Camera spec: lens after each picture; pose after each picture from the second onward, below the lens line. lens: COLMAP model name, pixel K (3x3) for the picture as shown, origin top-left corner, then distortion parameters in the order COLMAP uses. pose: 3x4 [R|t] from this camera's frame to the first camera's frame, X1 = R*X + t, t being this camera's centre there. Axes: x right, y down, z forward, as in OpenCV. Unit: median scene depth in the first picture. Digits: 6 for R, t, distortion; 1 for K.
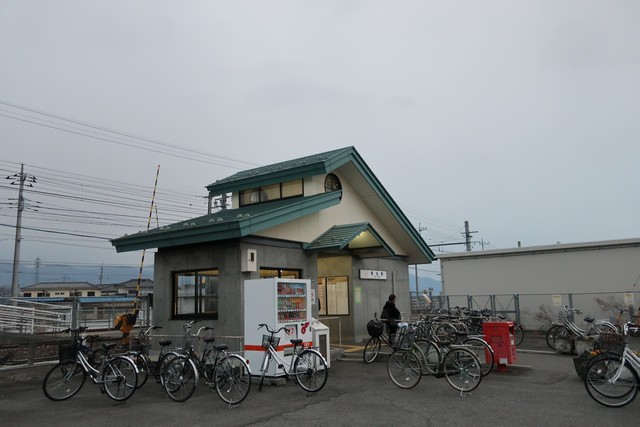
lens RADIAL K [[503.8, 0, 320.0], [0, 503.8, 213.5], [0, 0, 1]] dist [-0.006120, 0.007619]
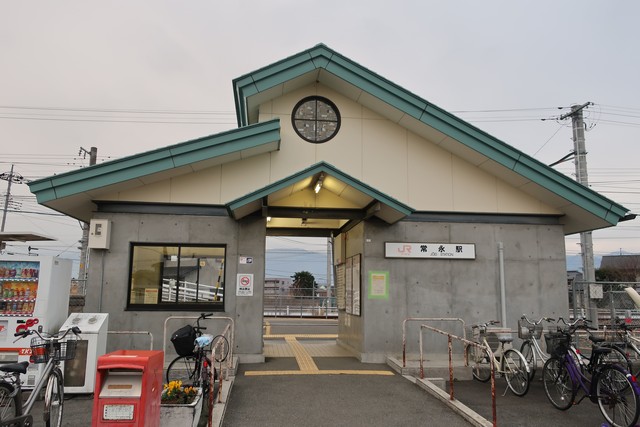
lens RADIAL K [[503.8, 0, 320.0], [0, 503.8, 213.5], [0, 0, 1]] dist [-0.006120, 0.007619]
pose [[0.660181, -0.085228, -0.746256, 0.482443], [0.099999, 0.994670, -0.025134, 0.084670], [0.744420, -0.058032, 0.665185, 0.547949]]
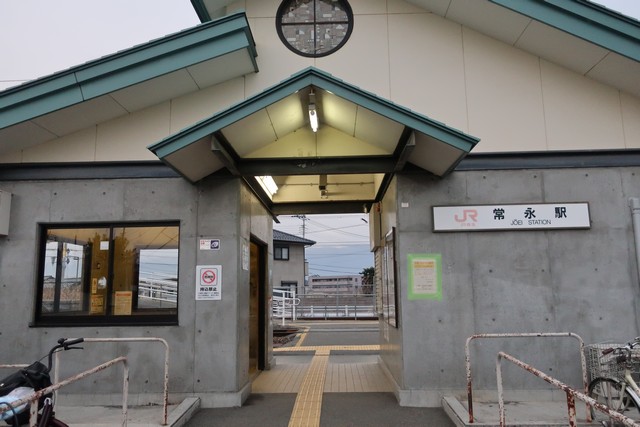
lens RADIAL K [[503.8, 0, 320.0], [0, 503.8, 213.5], [0, 0, 1]] dist [-0.006120, 0.007619]
pose [[0.541873, -0.110738, -0.833133, 0.342121], [0.143972, 0.988860, -0.037797, 0.118790], [0.828037, -0.099467, 0.551780, 0.733761]]
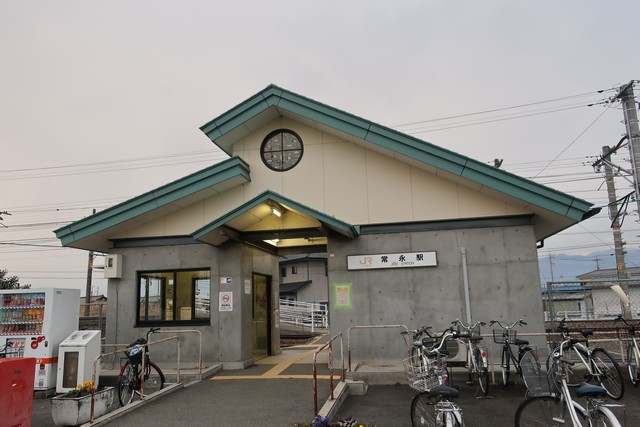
lens RADIAL K [[503.8, 0, 320.0], [0, 503.8, 213.5], [0, 0, 1]] dist [-0.006120, 0.007619]
pose [[0.419419, -0.151082, -0.895133, 0.655752], [0.175871, 0.980895, -0.083152, 0.105852], [0.890594, -0.122552, 0.437976, 0.696824]]
